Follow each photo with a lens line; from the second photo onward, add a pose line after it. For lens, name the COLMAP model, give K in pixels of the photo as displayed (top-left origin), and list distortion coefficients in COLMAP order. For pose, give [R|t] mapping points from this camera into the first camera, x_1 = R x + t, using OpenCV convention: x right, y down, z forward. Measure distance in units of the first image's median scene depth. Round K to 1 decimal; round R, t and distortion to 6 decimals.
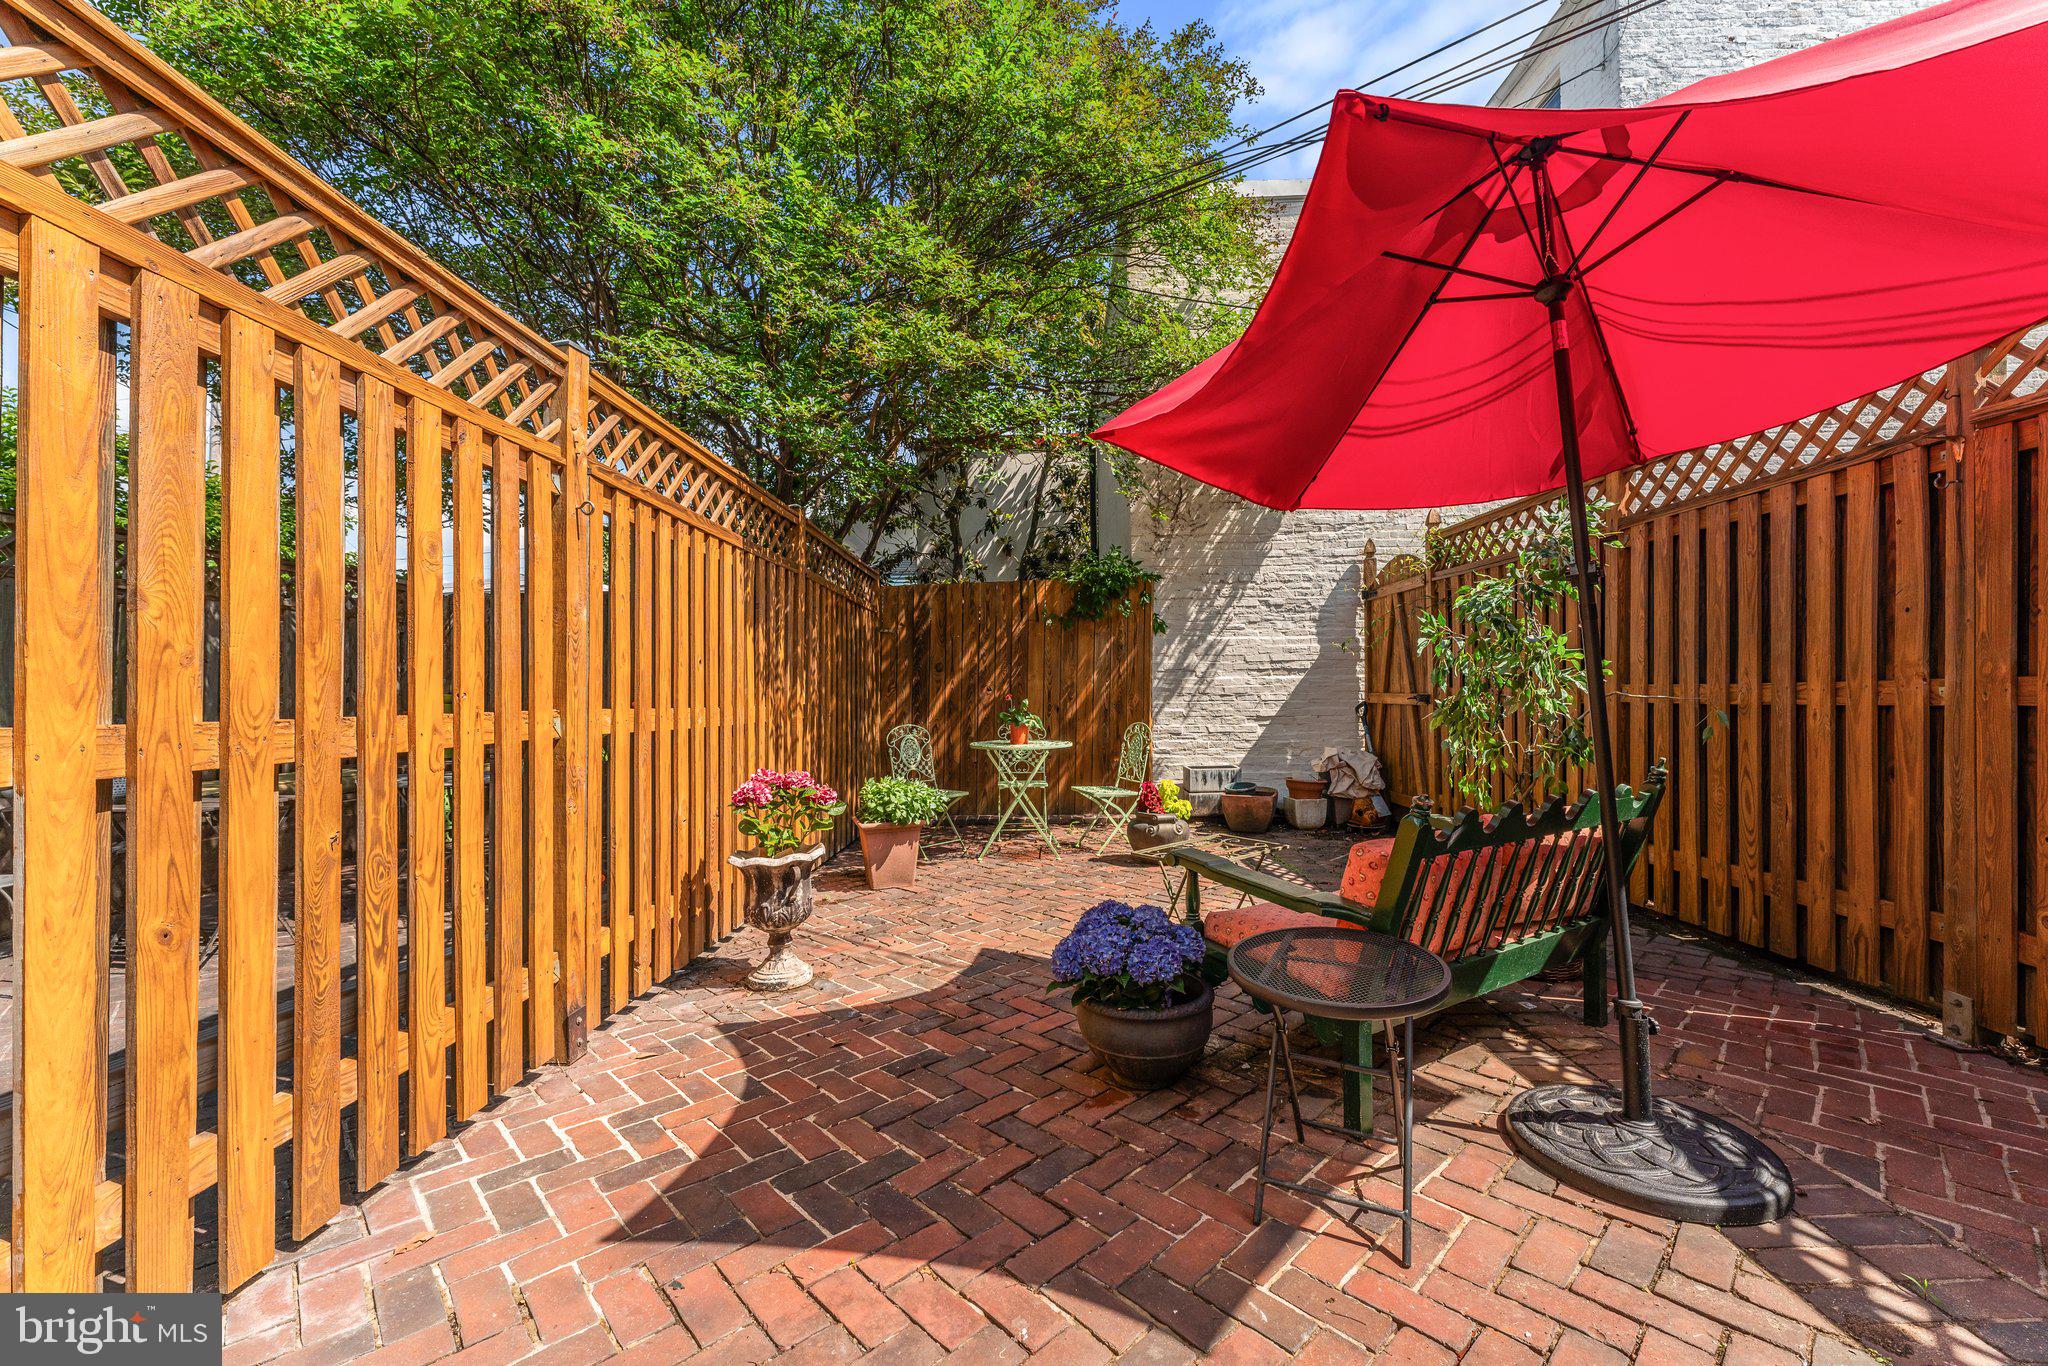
lens RADIAL K [[861.3, 0, 1022.0], [0, 861.3, 685.4], [0, 0, 1]] dist [0.000276, -0.000152]
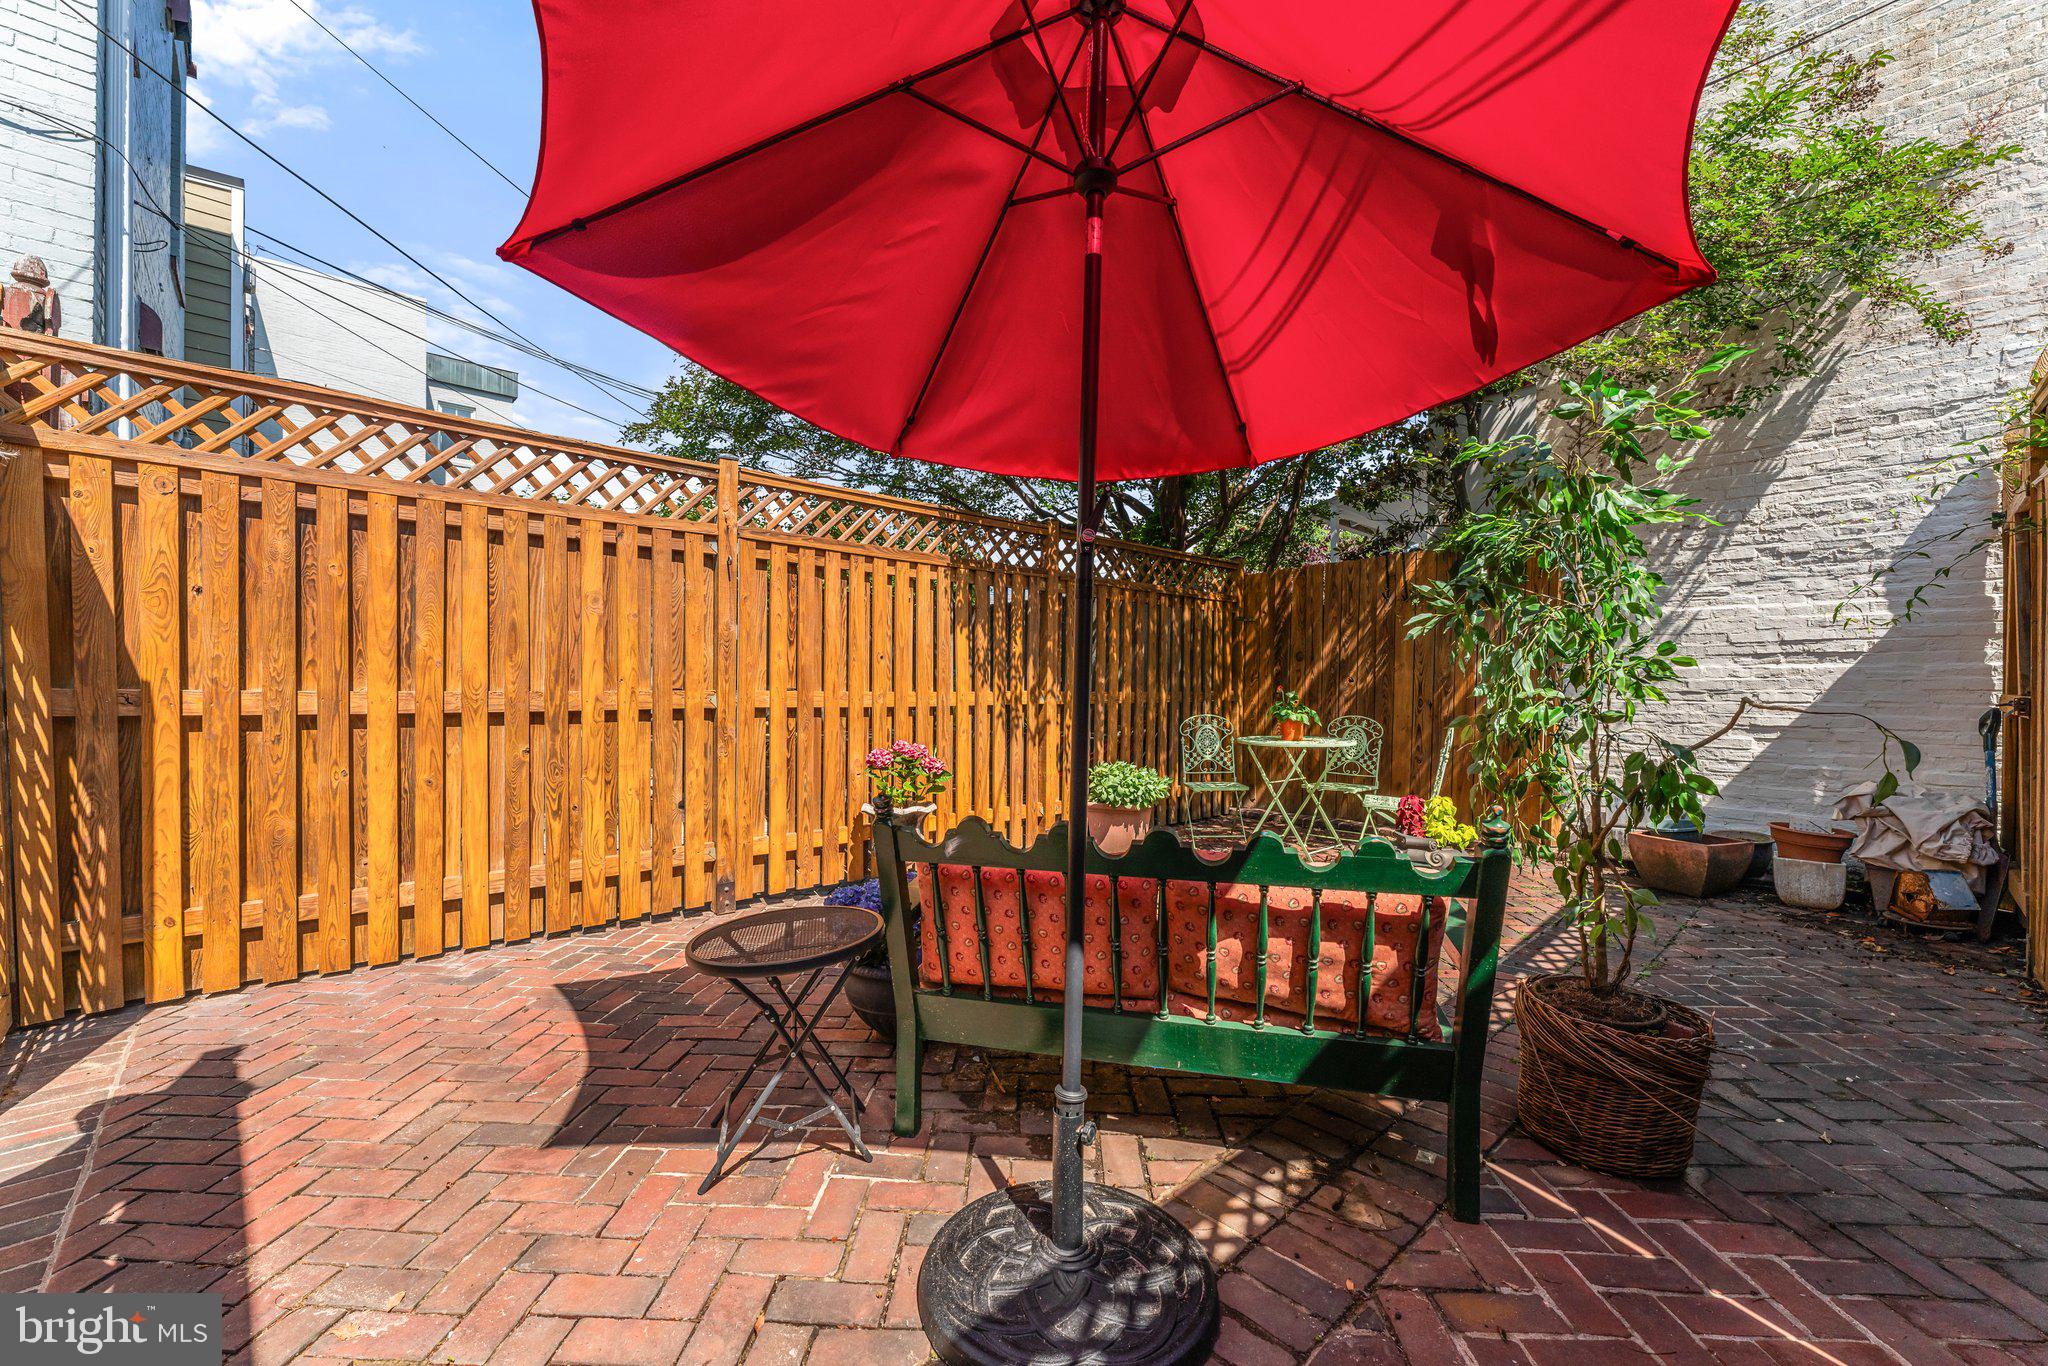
lens RADIAL K [[861.3, 0, 1018.5], [0, 861.3, 680.9], [0, 0, 1]] dist [0.000276, -0.000152]
pose [[0.661129, 0.010486, -0.750199, 0.406540], [-0.003699, 0.999936, 0.010717, -0.003316], [0.750263, -0.004310, 0.661126, 0.147476]]
